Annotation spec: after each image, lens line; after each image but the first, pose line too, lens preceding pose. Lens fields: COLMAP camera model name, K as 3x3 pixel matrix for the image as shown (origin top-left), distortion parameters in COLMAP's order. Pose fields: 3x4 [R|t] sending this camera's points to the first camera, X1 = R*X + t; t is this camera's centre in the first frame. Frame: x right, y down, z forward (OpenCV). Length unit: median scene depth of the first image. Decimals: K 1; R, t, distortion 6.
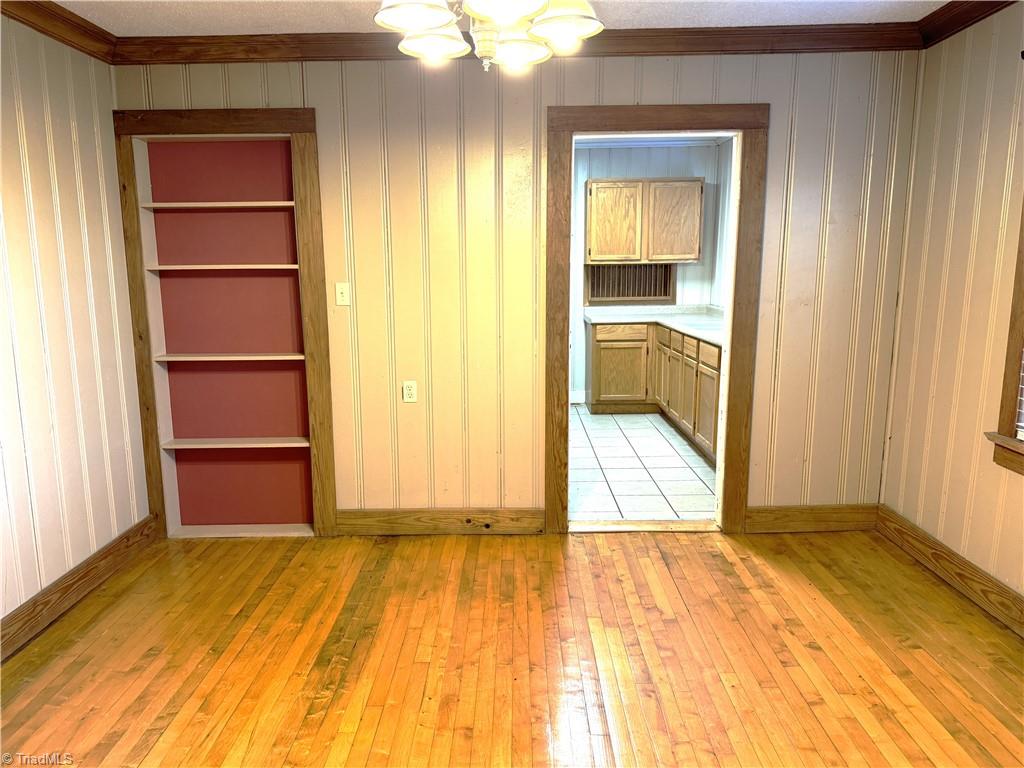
lens RADIAL K [[719.7, 0, 511.3], [0, 719.7, 384.9], [0, 0, 1]] dist [0.063932, -0.069893]
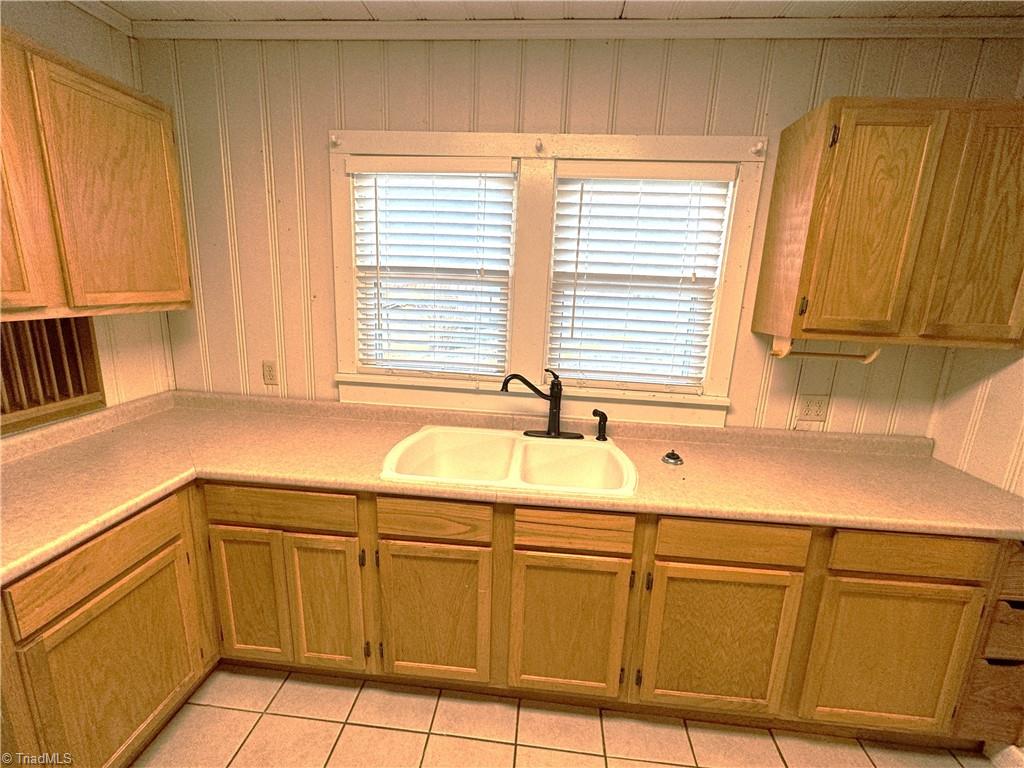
lens RADIAL K [[446.7, 0, 511.5], [0, 446.7, 383.7], [0, 0, 1]] dist [-0.000727, -0.000082]
pose [[0.085885, -0.200356, 0.975951, 0.000686], [0.123052, 0.974204, 0.189168, -0.152384], [-0.988677, 0.103846, 0.108324, 0.781931]]
